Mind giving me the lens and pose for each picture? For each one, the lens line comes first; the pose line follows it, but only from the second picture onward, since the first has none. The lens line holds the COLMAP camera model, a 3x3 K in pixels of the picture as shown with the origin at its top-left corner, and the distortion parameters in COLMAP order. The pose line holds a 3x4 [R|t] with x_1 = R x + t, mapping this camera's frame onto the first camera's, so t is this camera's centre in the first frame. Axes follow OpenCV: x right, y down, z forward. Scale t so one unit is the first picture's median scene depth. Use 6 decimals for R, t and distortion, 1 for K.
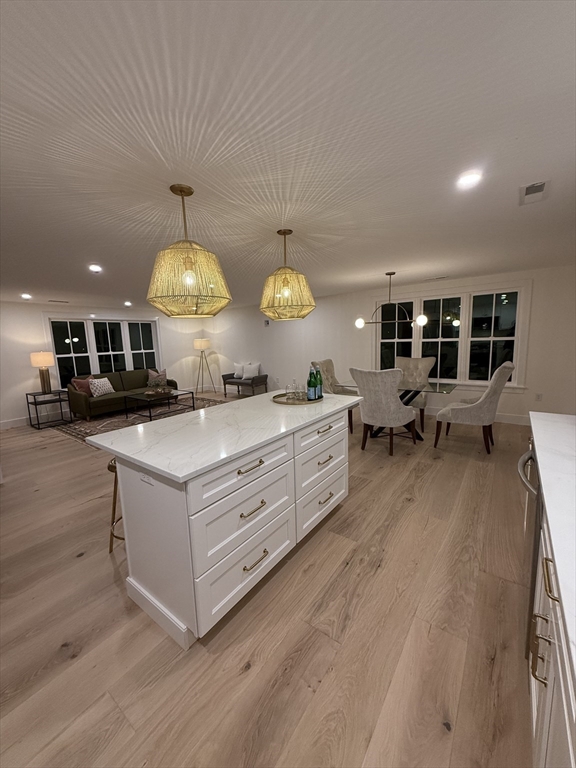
lens RADIAL K [[306.0, 0, 288.0], [0, 306.0, 384.0], [0, 0, 1]] dist [-0.000166, -0.000006]
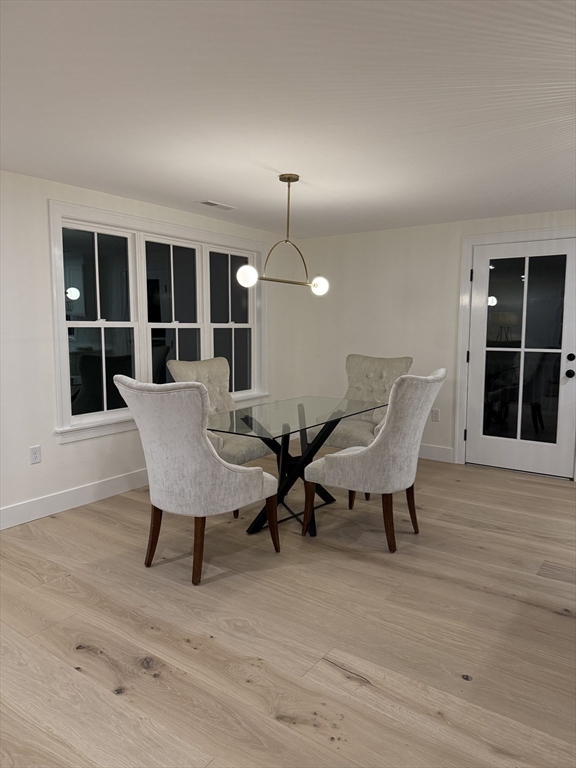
lens RADIAL K [[539.2, 0, 288.0], [0, 539.2, 384.0], [0, 0, 1]] dist [0.001927, 0.000371]
pose [[-0.010654, -0.084036, 0.996406, -0.589558], [0.140152, 0.986501, 0.084699, -0.139760], [-0.990073, 0.140551, 0.001268, 1.190242]]
